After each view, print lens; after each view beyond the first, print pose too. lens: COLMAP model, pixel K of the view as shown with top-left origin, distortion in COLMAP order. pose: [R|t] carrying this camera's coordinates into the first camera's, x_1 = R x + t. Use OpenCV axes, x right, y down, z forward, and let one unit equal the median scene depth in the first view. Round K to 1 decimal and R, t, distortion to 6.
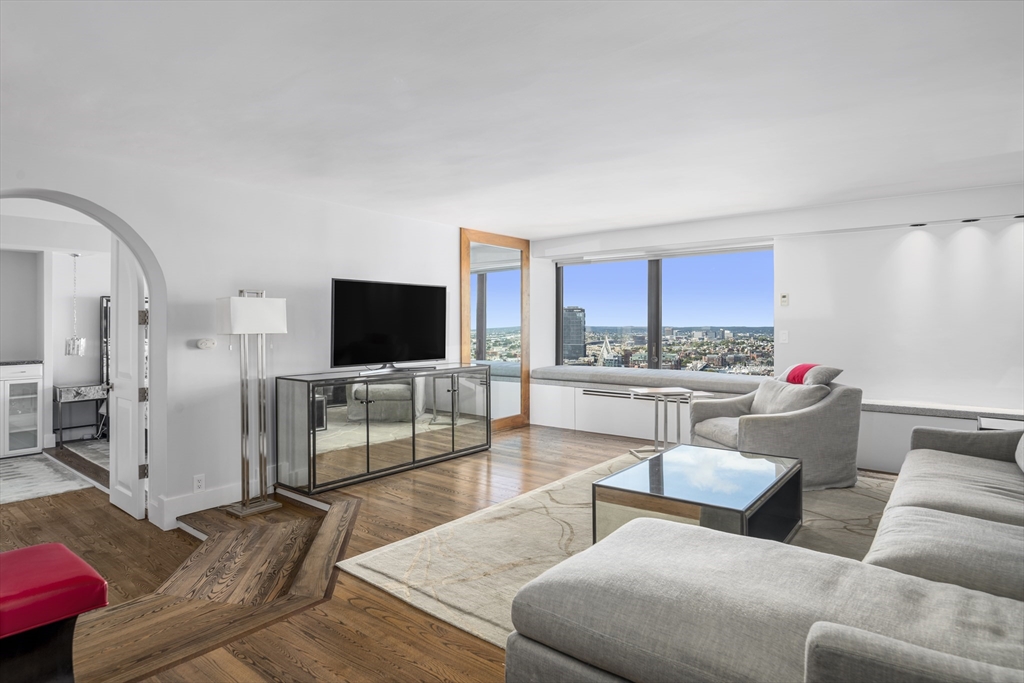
lens RADIAL K [[566.9, 0, 518.7], [0, 566.9, 336.8], [0, 0, 1]] dist [-0.007443, 0.000590]
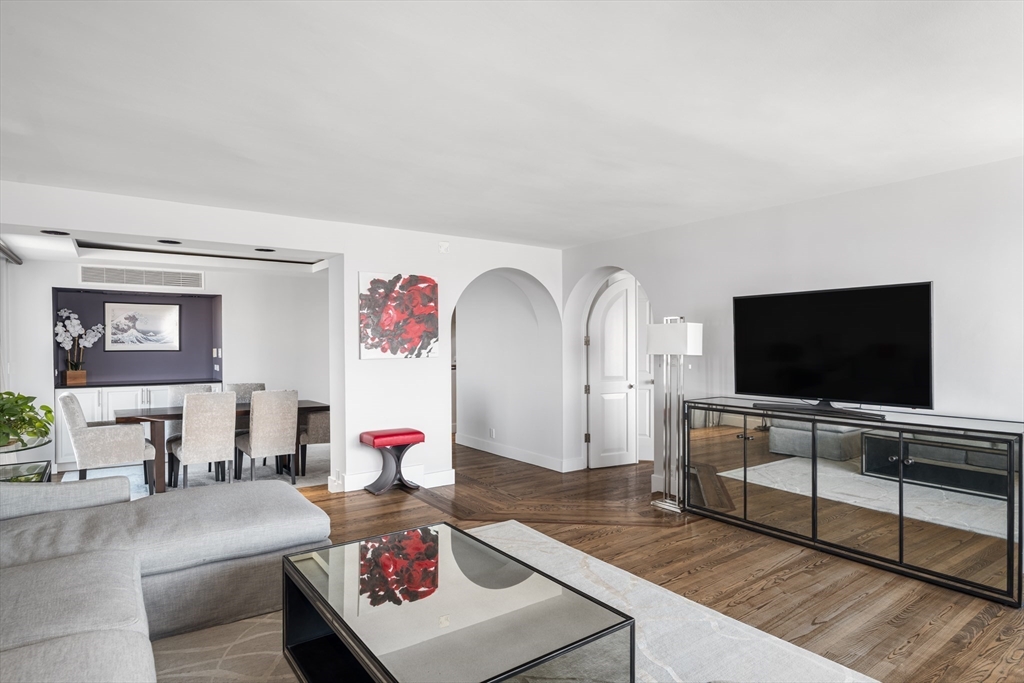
lens RADIAL K [[566.9, 0, 518.7], [0, 566.9, 336.8], [0, 0, 1]] dist [-0.007443, 0.000590]
pose [[-0.280253, -0.003242, -0.959921, 0.831207], [-0.015186, 0.999884, 0.001057, -0.043658], [0.959806, 0.014874, -0.280270, 1.142459]]
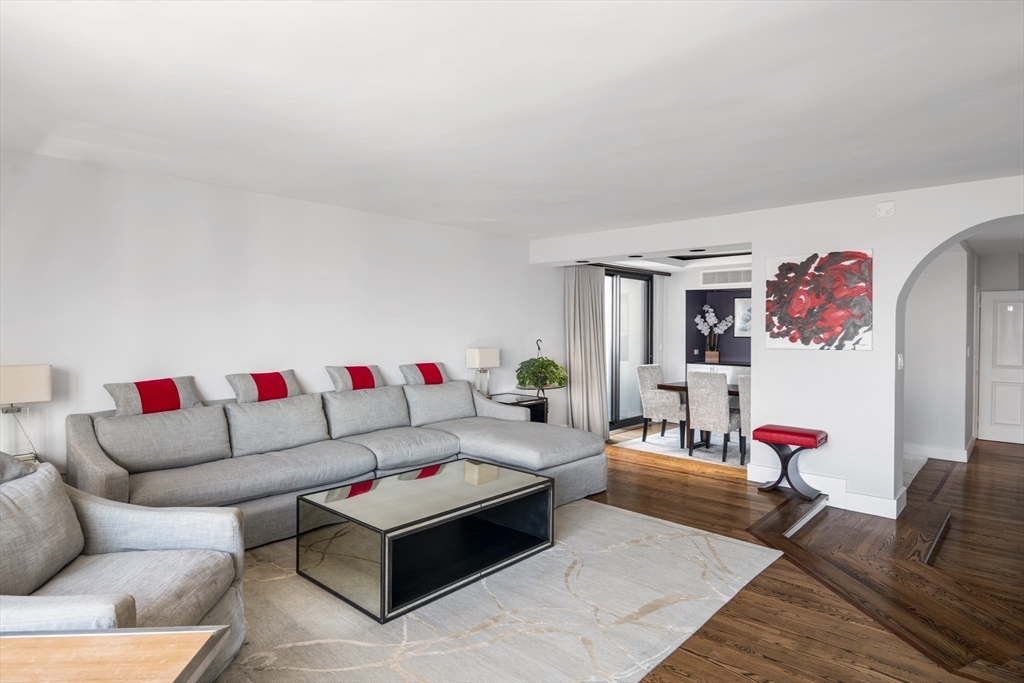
lens RADIAL K [[566.9, 0, 518.7], [0, 566.9, 336.8], [0, 0, 1]] dist [-0.007443, 0.000590]
pose [[-0.997297, -0.004203, 0.073357, 0.100017], [-0.001756, 0.999441, 0.033397, -0.052398], [-0.073456, 0.033178, -0.996746, 1.752790]]
